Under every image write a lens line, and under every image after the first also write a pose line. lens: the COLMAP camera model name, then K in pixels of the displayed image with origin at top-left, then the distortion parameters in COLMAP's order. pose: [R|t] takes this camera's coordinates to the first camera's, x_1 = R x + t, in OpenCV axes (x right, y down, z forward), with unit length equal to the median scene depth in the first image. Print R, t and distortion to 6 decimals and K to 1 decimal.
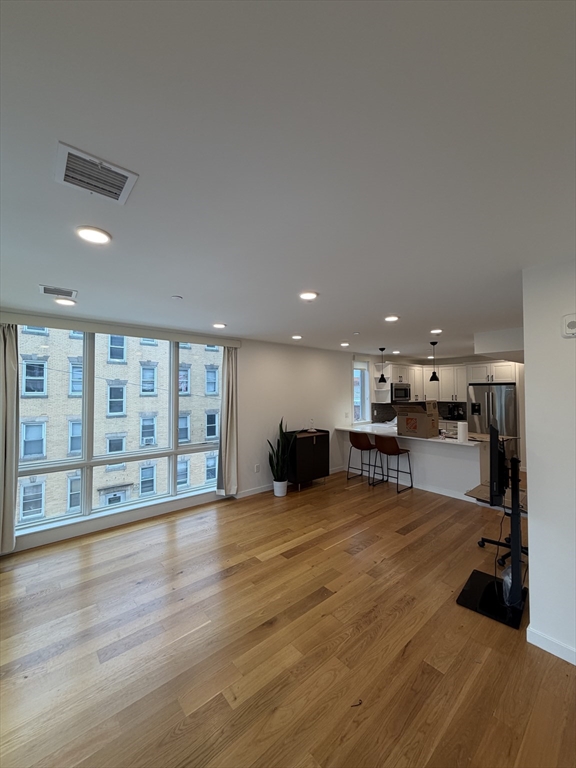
lens RADIAL K [[306.1, 0, 288.7], [0, 306.1, 381.0], [0, 0, 1]] dist [-0.001312, 0.000876]
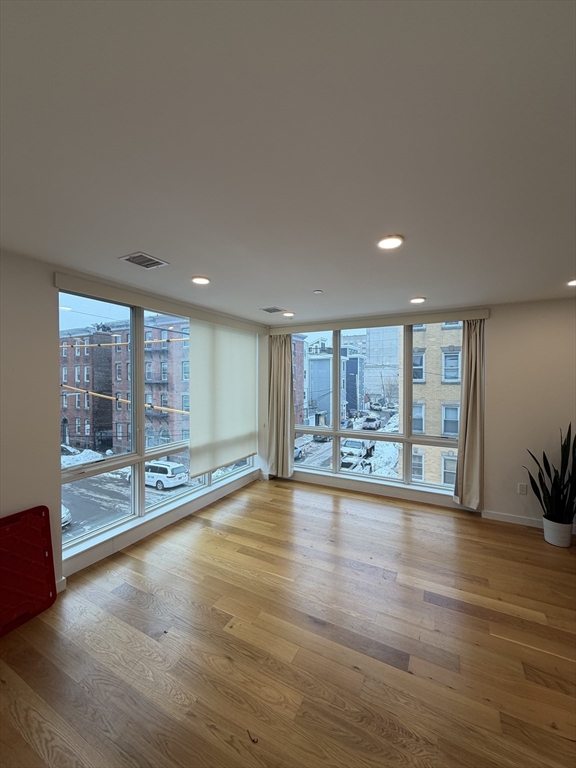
lens RADIAL K [[306.1, 0, 289.3], [0, 306.1, 382.4], [0, 0, 1]] dist [-0.001312, 0.000876]
pose [[0.364496, 0.013092, -0.931113, 0.379387], [0.029097, 0.999253, 0.025440, 0.013445], [0.930750, -0.036365, 0.363843, 0.295561]]
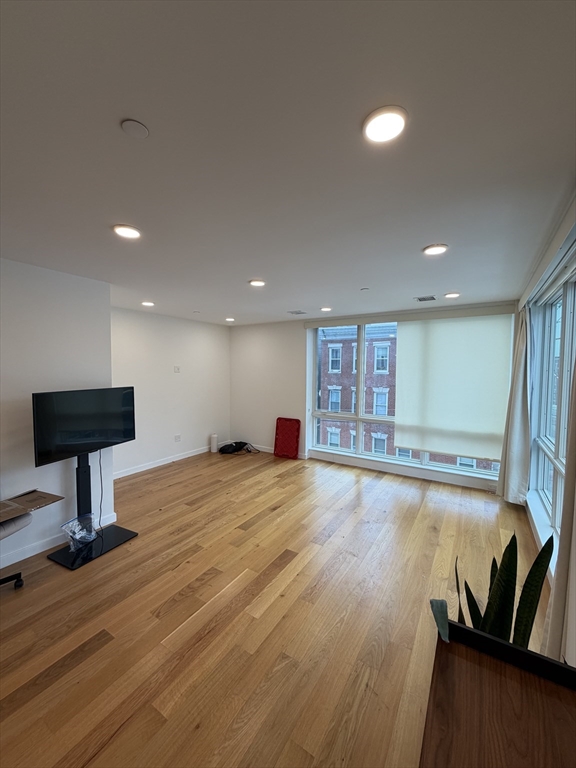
lens RADIAL K [[306.1, 0, 291.7], [0, 306.1, 386.0], [0, 0, 1]] dist [-0.001312, 0.000876]
pose [[-0.954726, 0.006499, -0.297414, 0.167912], [-0.001496, 0.999644, 0.026649, 0.047924], [0.297482, 0.025887, -0.954377, 1.250512]]
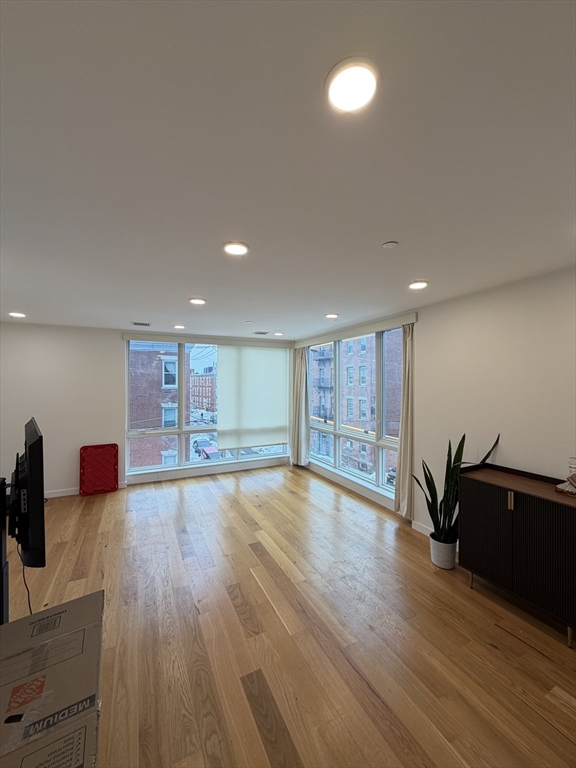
lens RADIAL K [[306.1, 0, 289.0], [0, 306.1, 384.0], [0, 0, 1]] dist [-0.001312, 0.000876]
pose [[-0.248829, 0.003887, -0.968540, 0.647496], [0.030130, 0.999539, -0.003729, 0.031375], [0.968079, -0.030110, -0.248831, 0.944026]]
